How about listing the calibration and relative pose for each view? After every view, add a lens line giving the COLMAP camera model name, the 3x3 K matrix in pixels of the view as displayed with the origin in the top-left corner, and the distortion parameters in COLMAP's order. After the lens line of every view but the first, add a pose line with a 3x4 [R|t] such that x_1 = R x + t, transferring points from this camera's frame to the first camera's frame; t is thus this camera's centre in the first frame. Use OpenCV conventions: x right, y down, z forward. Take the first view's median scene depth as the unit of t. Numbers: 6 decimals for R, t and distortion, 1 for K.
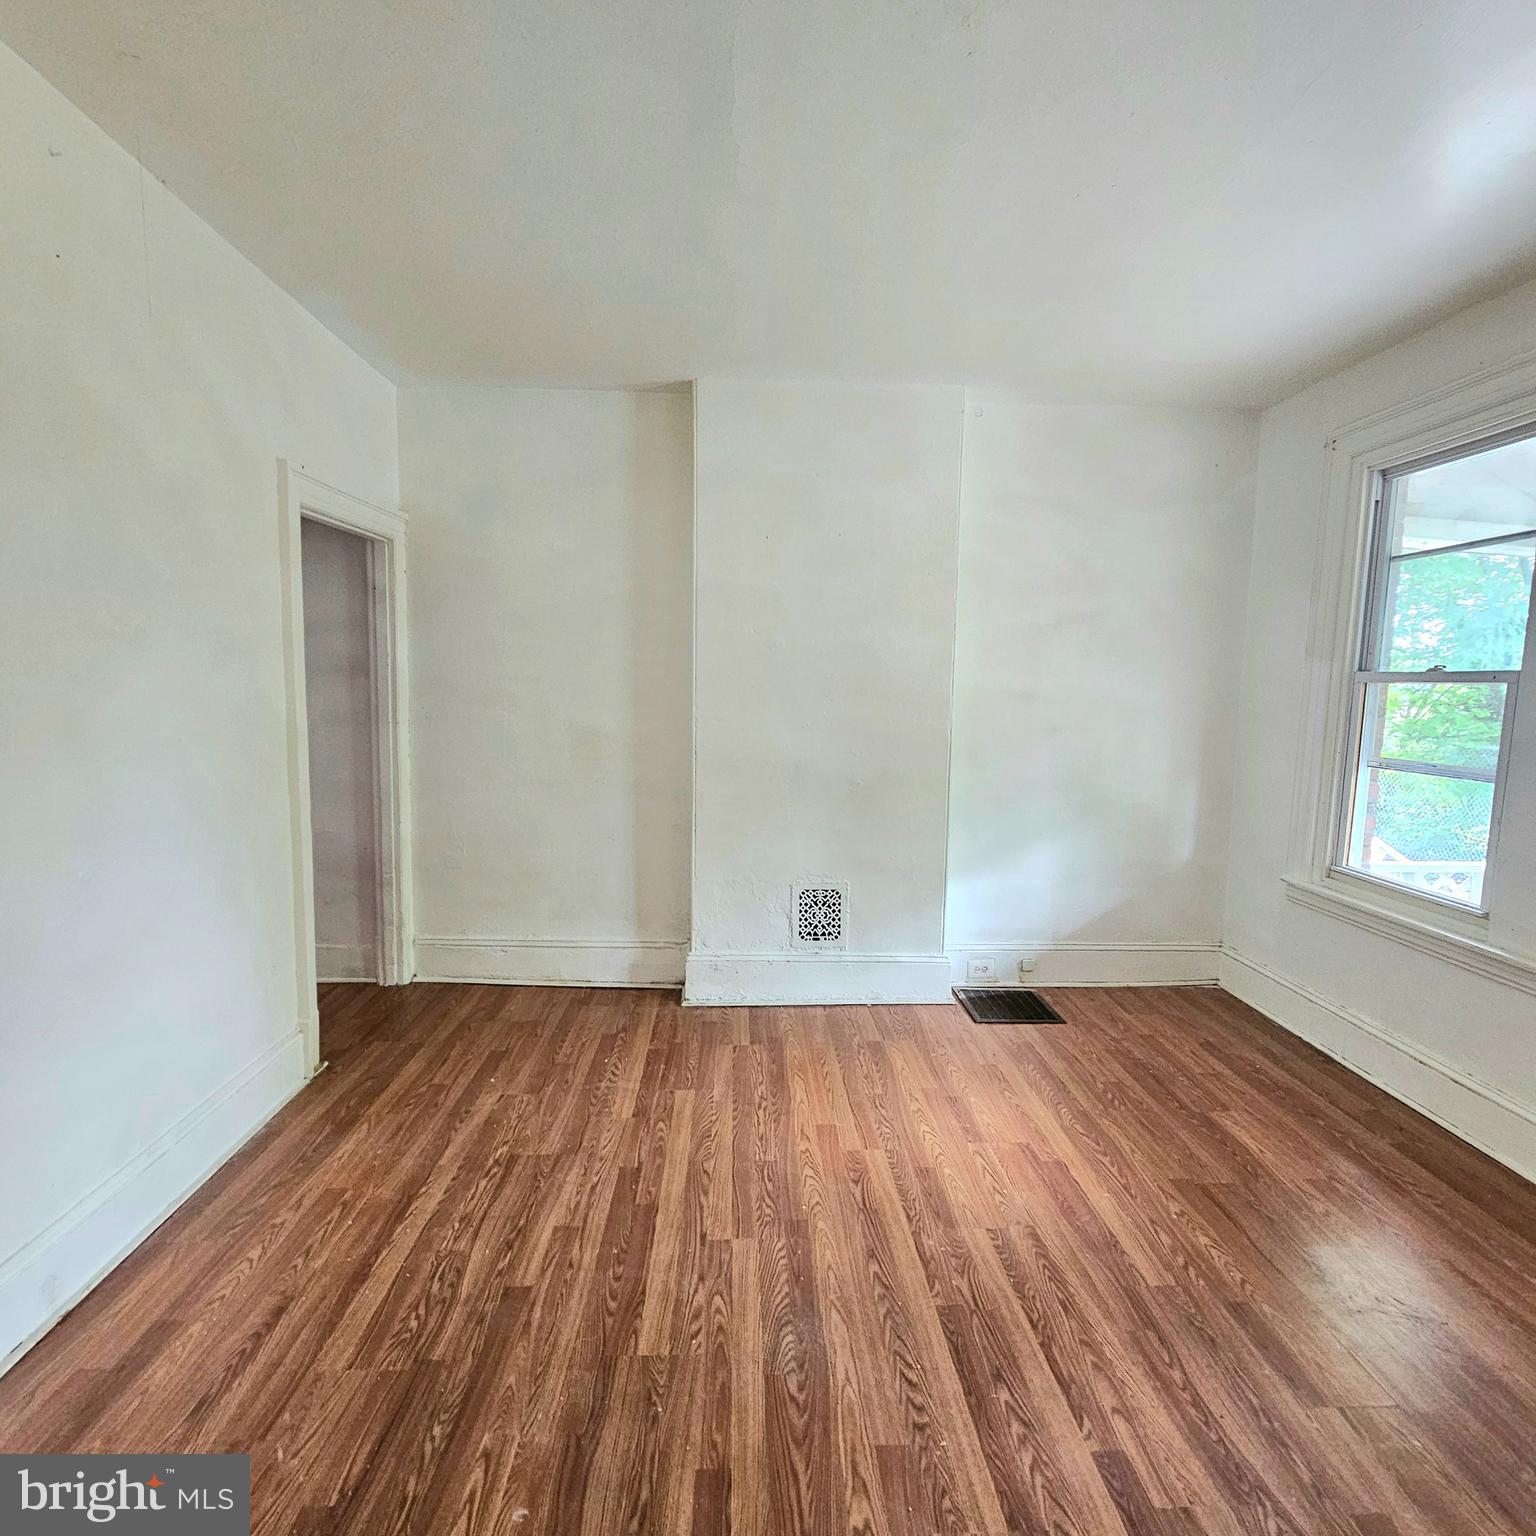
lens RADIAL K [[841.0, 0, 772.1], [0, 841.0, 774.4], [0, 0, 1]] dist [-0.002346, -0.000698]
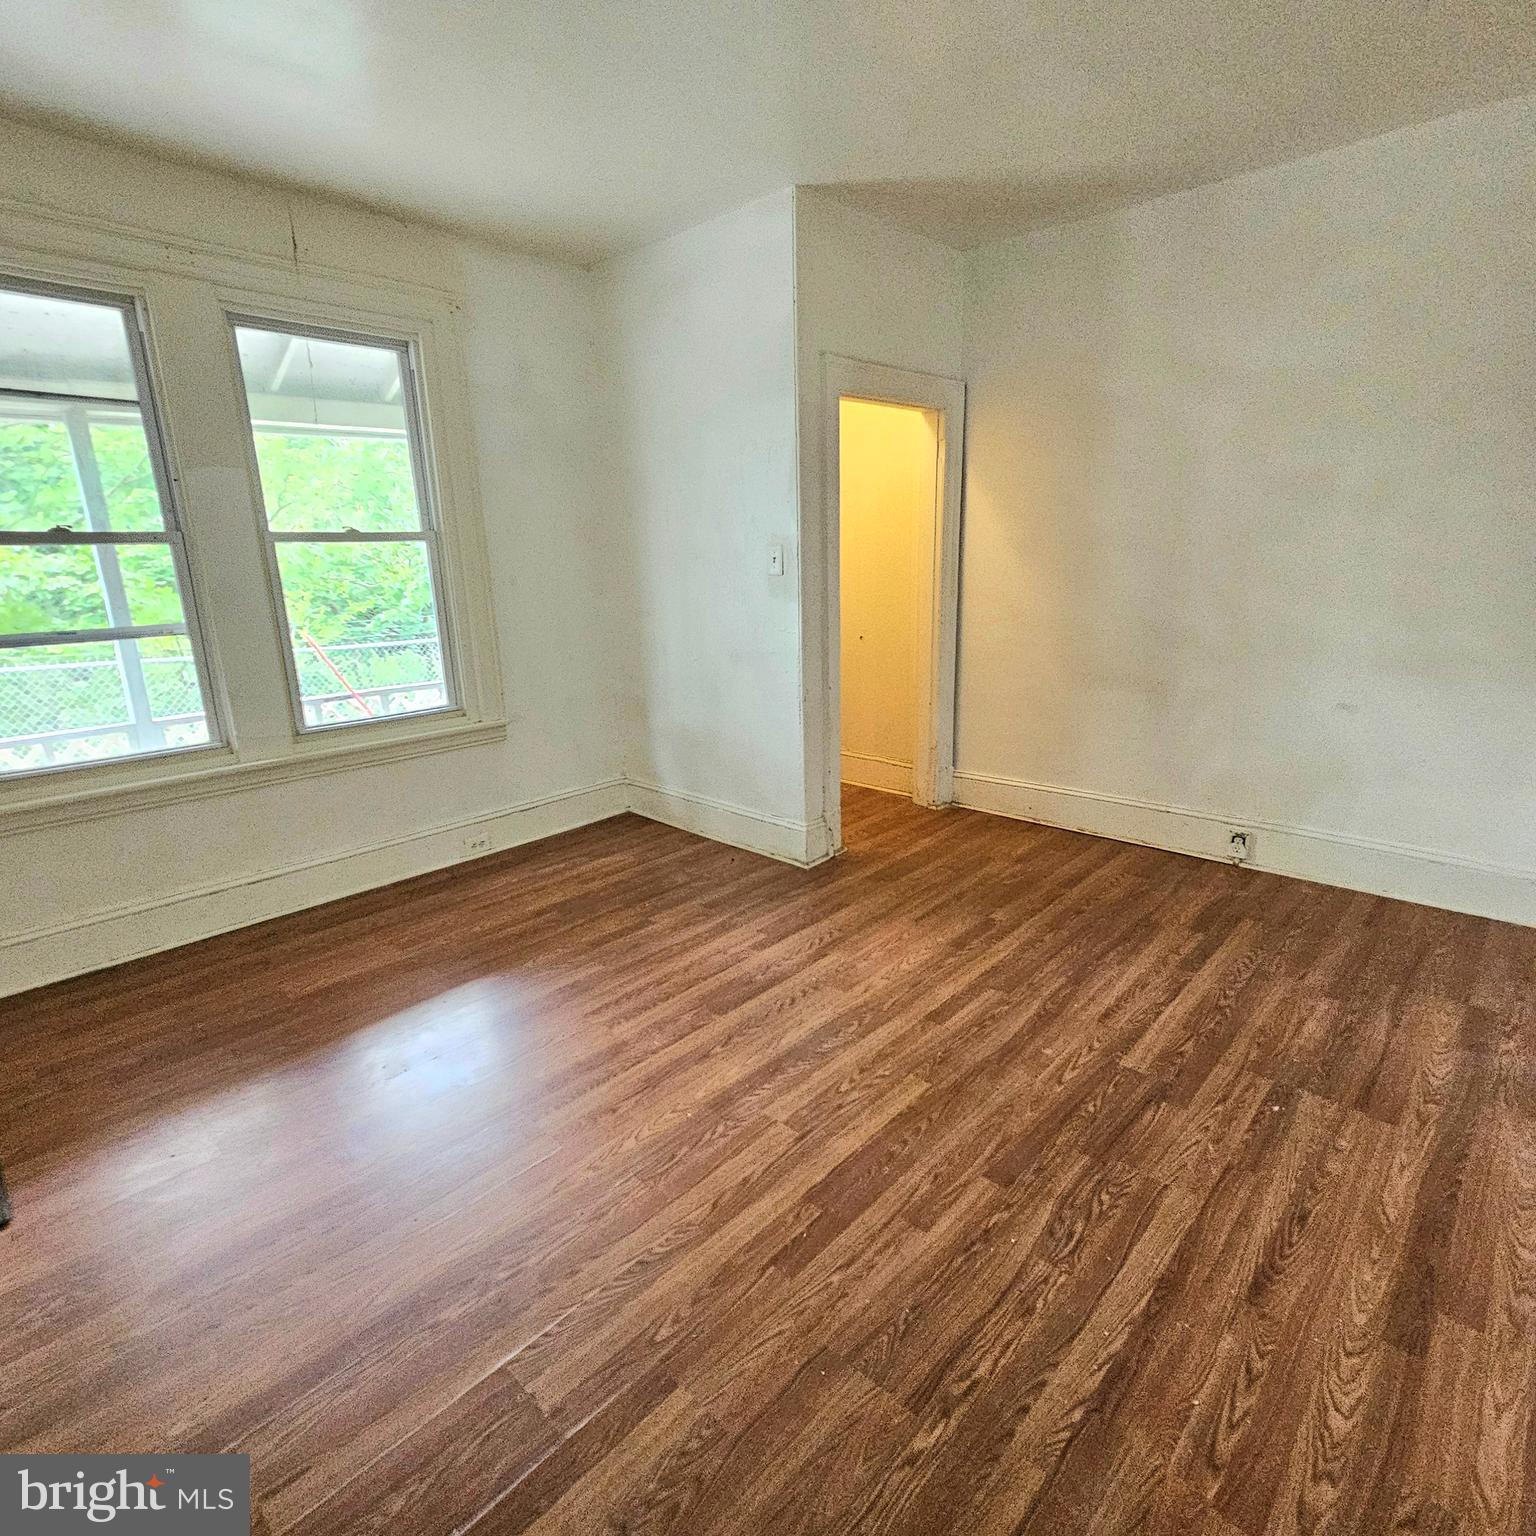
lens RADIAL K [[841.0, 0, 760.5], [0, 841.0, 771.5], [0, 0, 1]] dist [-0.002346, -0.000698]
pose [[-0.692540, -0.184669, 0.697342, -0.527444], [0.089301, 0.937296, 0.336900, -0.132303], [-0.715831, 0.295590, -0.632624, 1.254168]]
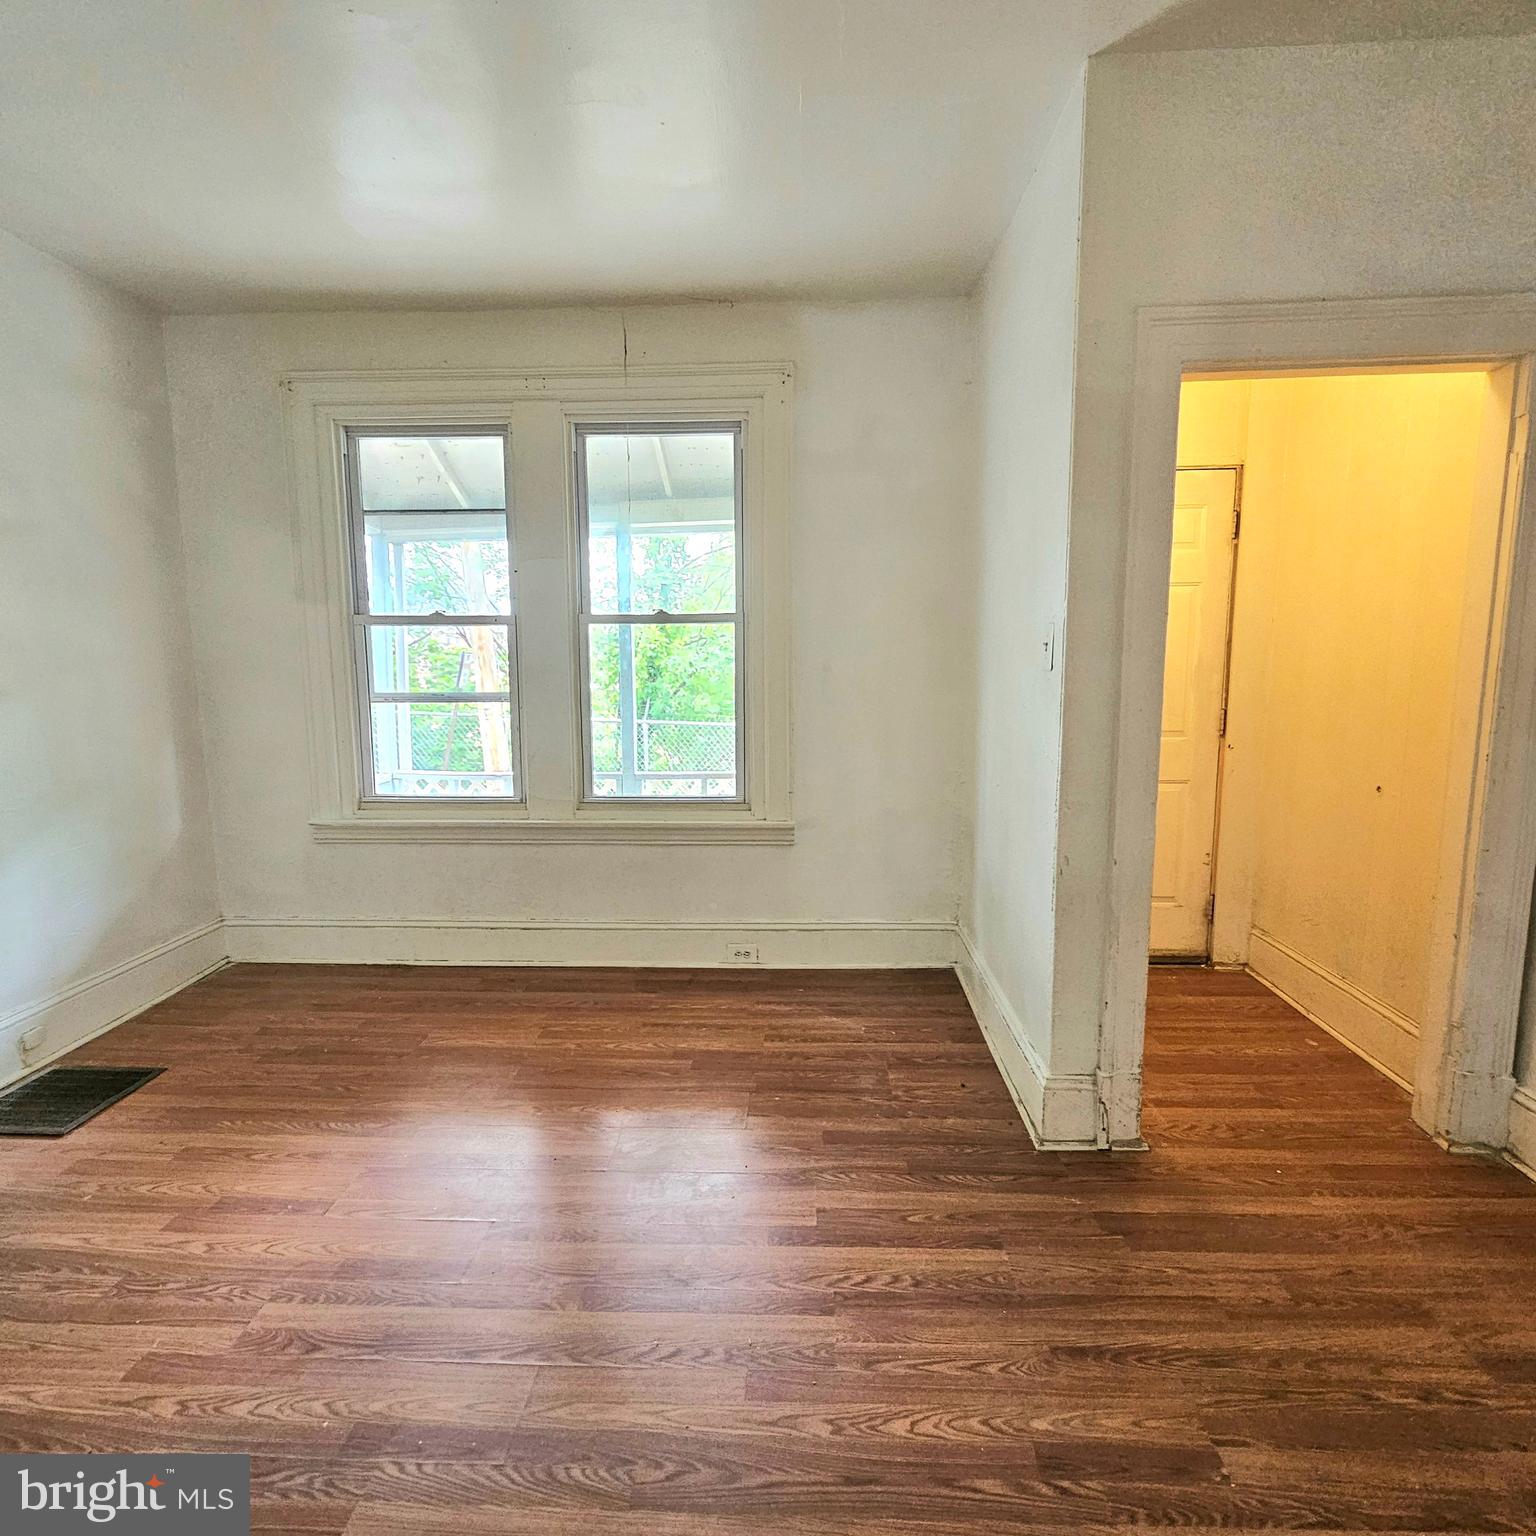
lens RADIAL K [[841.0, 0, 765.2], [0, 841.0, 764.0], [0, 0, 1]] dist [-0.002346, -0.000698]
pose [[0.090992, -0.147306, 0.984897, -0.430439], [0.114726, 0.983965, 0.136567, -0.026253], [-0.989221, 0.100566, 0.106433, 0.484054]]
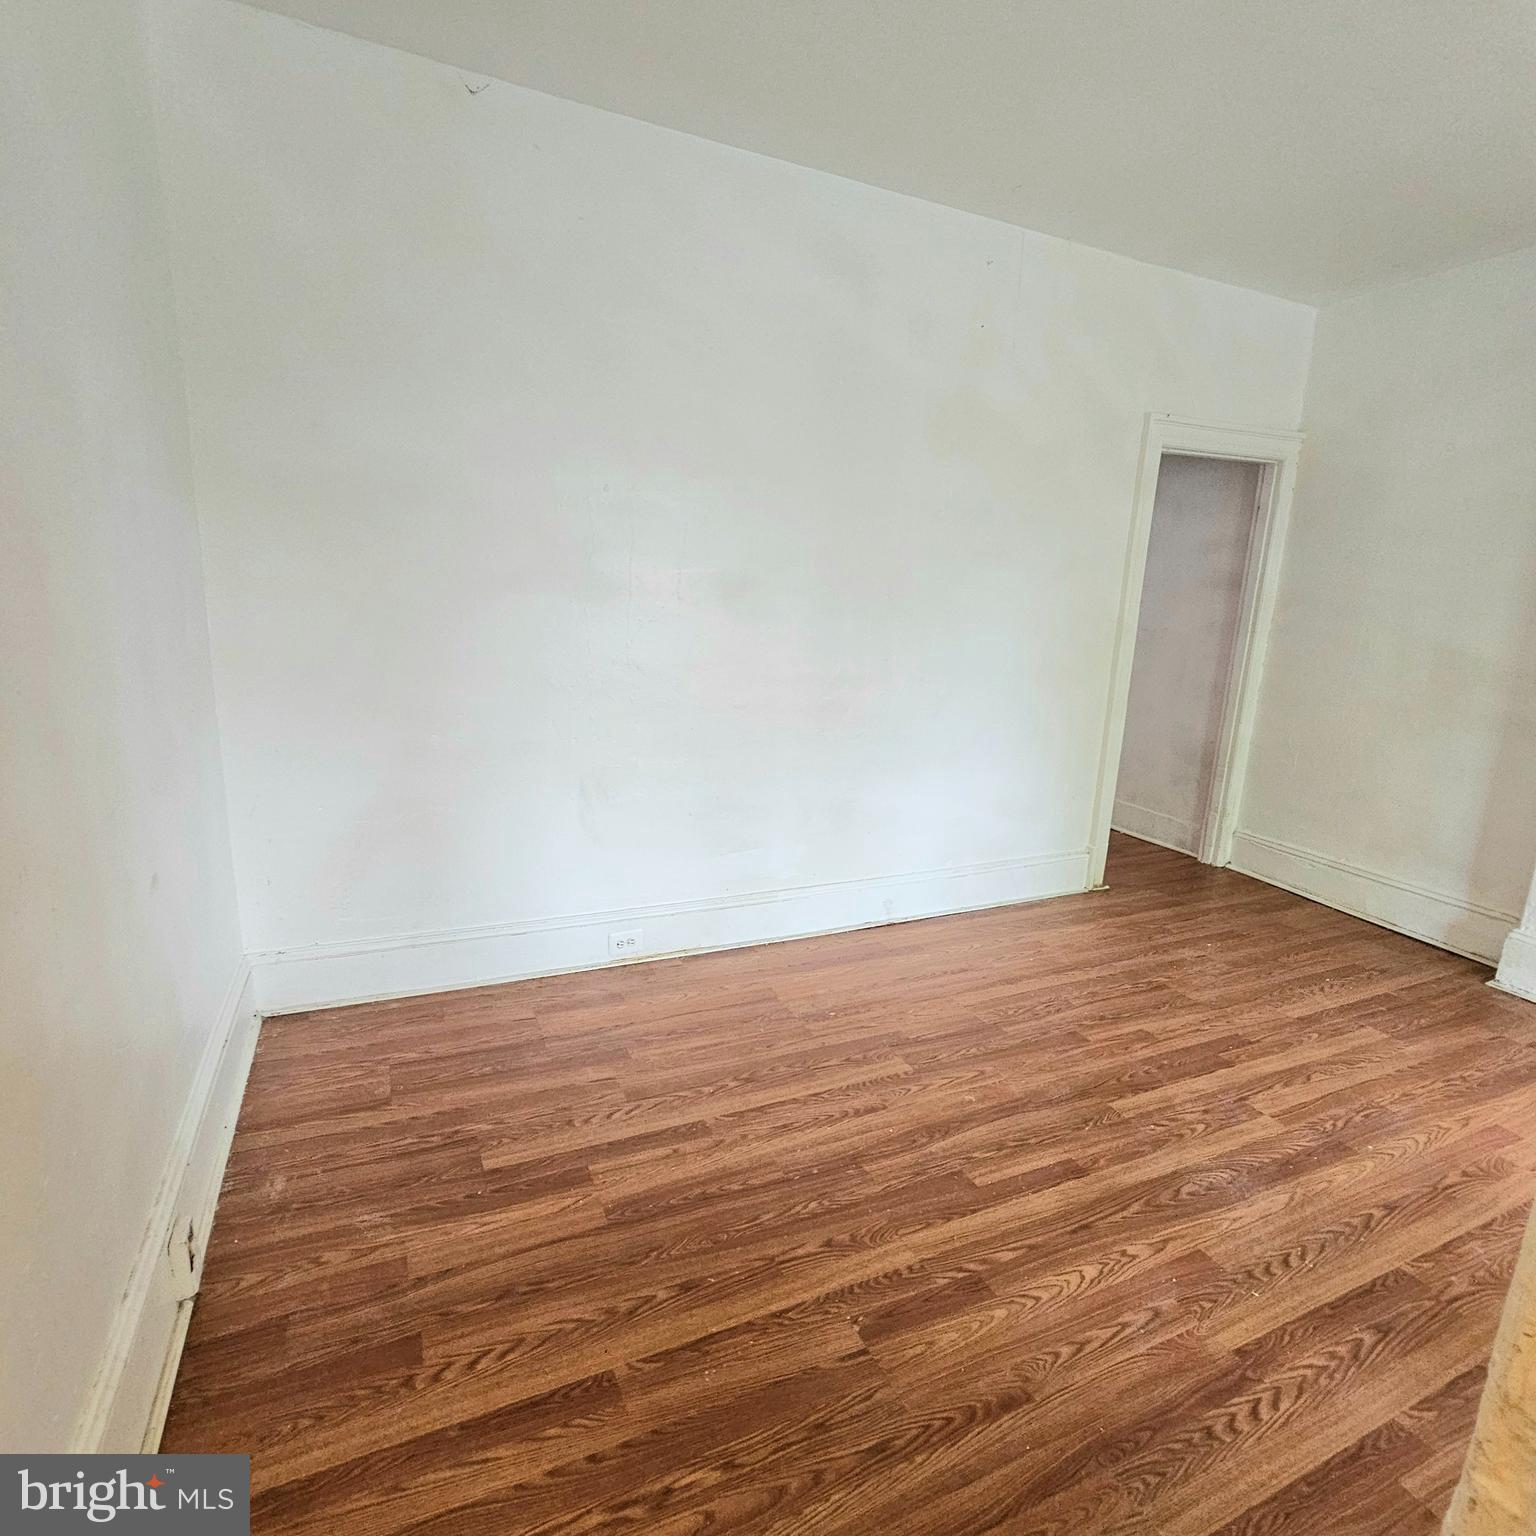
lens RADIAL K [[841.0, 0, 768.8], [0, 841.0, 778.7], [0, 0, 1]] dist [-0.002346, -0.000698]
pose [[0.382985, 0.202688, -0.901244, 0.481427], [-0.128817, 0.977817, 0.165168, 0.036674], [0.914729, 0.052839, 0.400598, -0.016689]]
